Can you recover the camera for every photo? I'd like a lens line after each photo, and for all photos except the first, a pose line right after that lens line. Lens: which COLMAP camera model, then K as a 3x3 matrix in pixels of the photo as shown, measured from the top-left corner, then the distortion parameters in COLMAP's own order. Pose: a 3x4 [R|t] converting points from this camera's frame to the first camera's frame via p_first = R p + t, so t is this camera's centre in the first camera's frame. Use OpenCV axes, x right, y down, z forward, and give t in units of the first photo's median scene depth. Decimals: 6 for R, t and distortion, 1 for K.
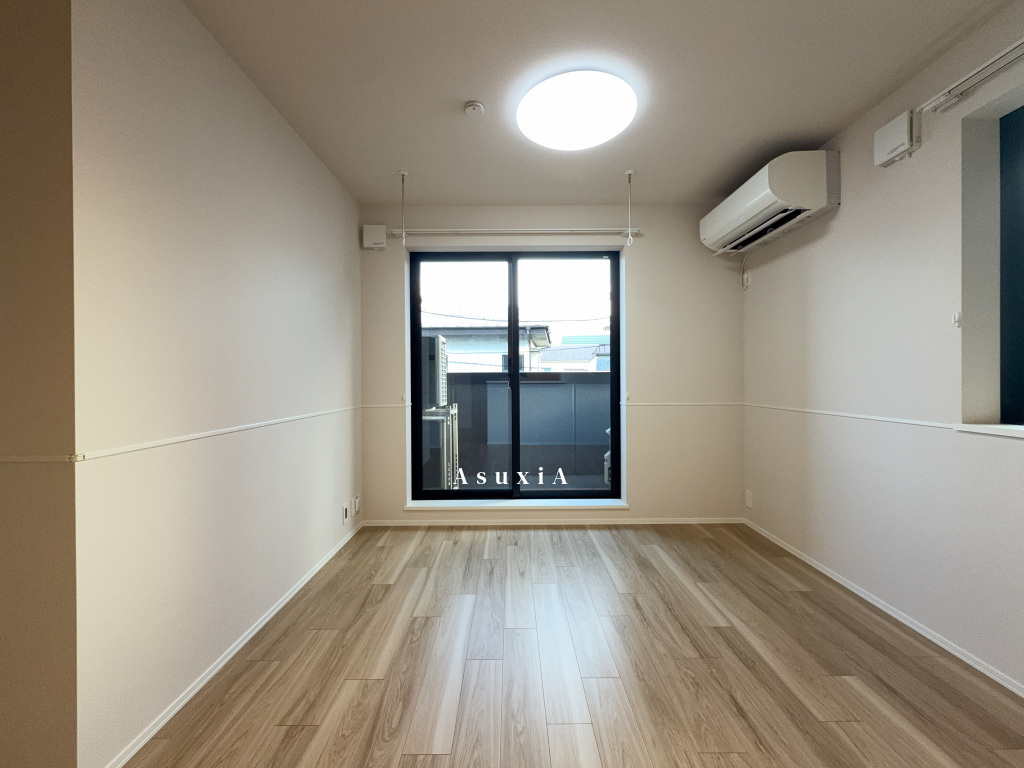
lens RADIAL K [[410.3, 0, 513.6], [0, 410.3, 383.7], [0, 0, 1]] dist [0.000386, -0.000077]
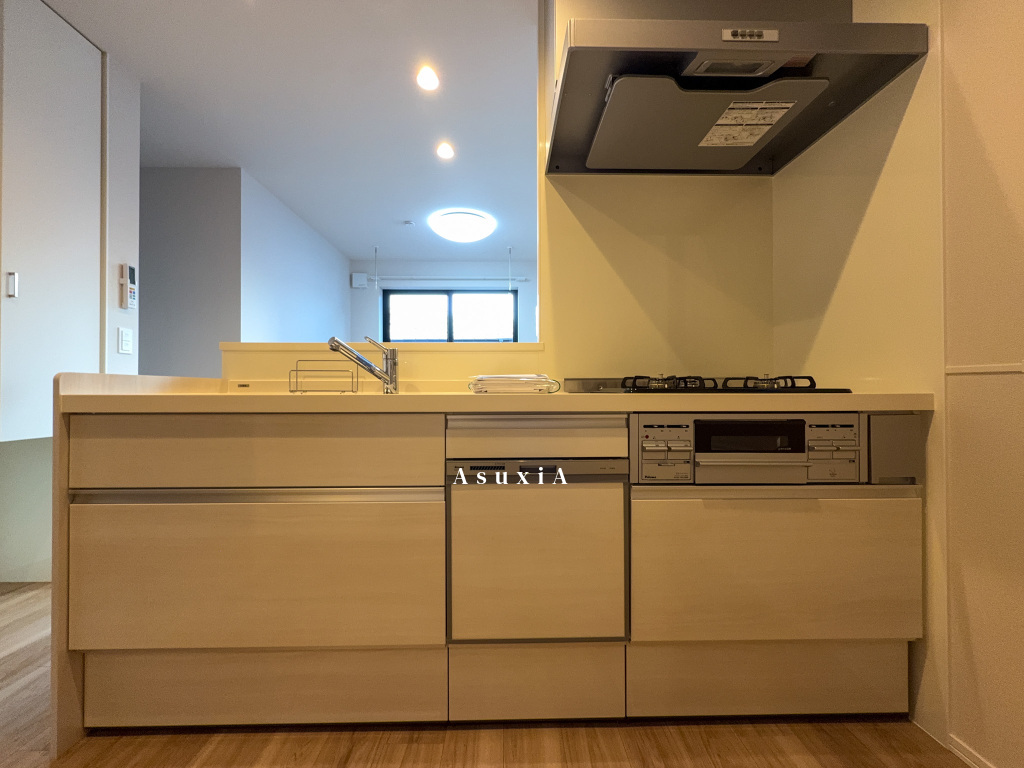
lens RADIAL K [[410.3, 0, 512.8], [0, 410.3, 377.6], [0, 0, 1]] dist [0.000386, -0.000077]
pose [[0.999833, -0.000914, 0.018261, 0.212012], [0.001719, 0.999024, -0.044126, 0.080546], [-0.018203, 0.044150, 0.998859, -0.546299]]
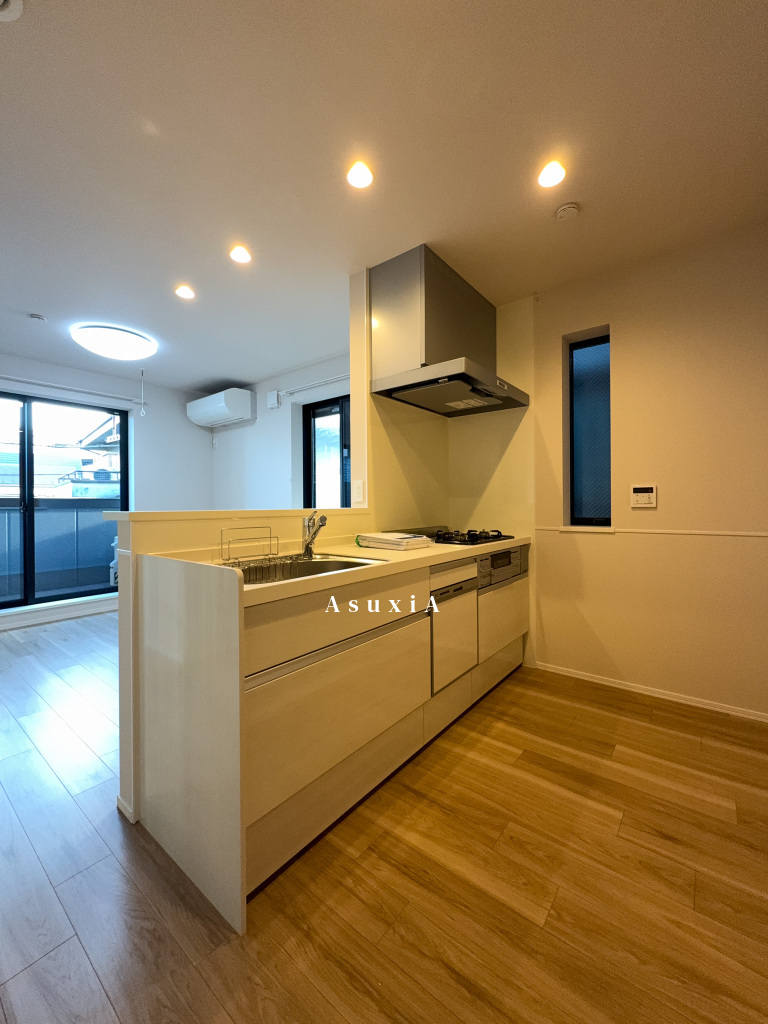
lens RADIAL K [[410.3, 0, 380.9], [0, 410.3, 492.2], [0, 0, 1]] dist [0.000386, -0.000077]
pose [[0.627804, 0.020762, 0.778095, -0.281989], [0.016429, 0.999068, -0.039913, 0.019185], [-0.778198, 0.037841, 0.626877, -0.526615]]
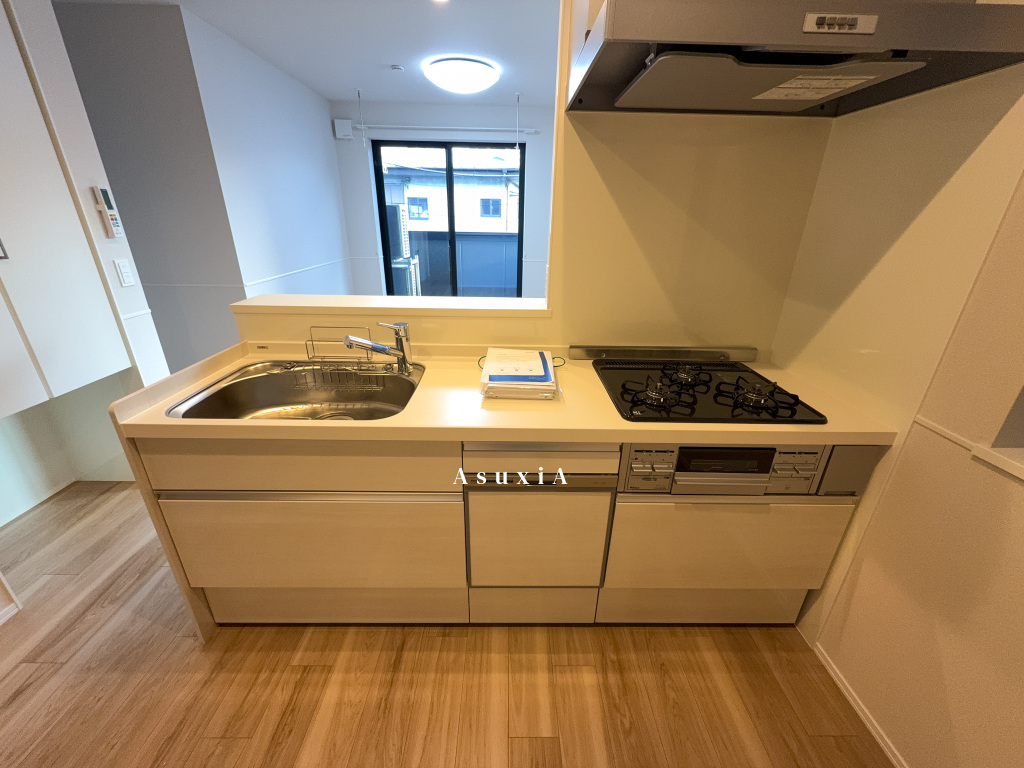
lens RADIAL K [[410.3, 0, 513.0], [0, 410.3, 373.6], [0, 0, 1]] dist [0.000386, -0.000077]
pose [[0.999749, 0.014113, 0.017426, 0.204069], [-0.019277, 0.937909, 0.346345, -0.077879], [-0.011456, -0.346594, 0.937945, -0.546085]]
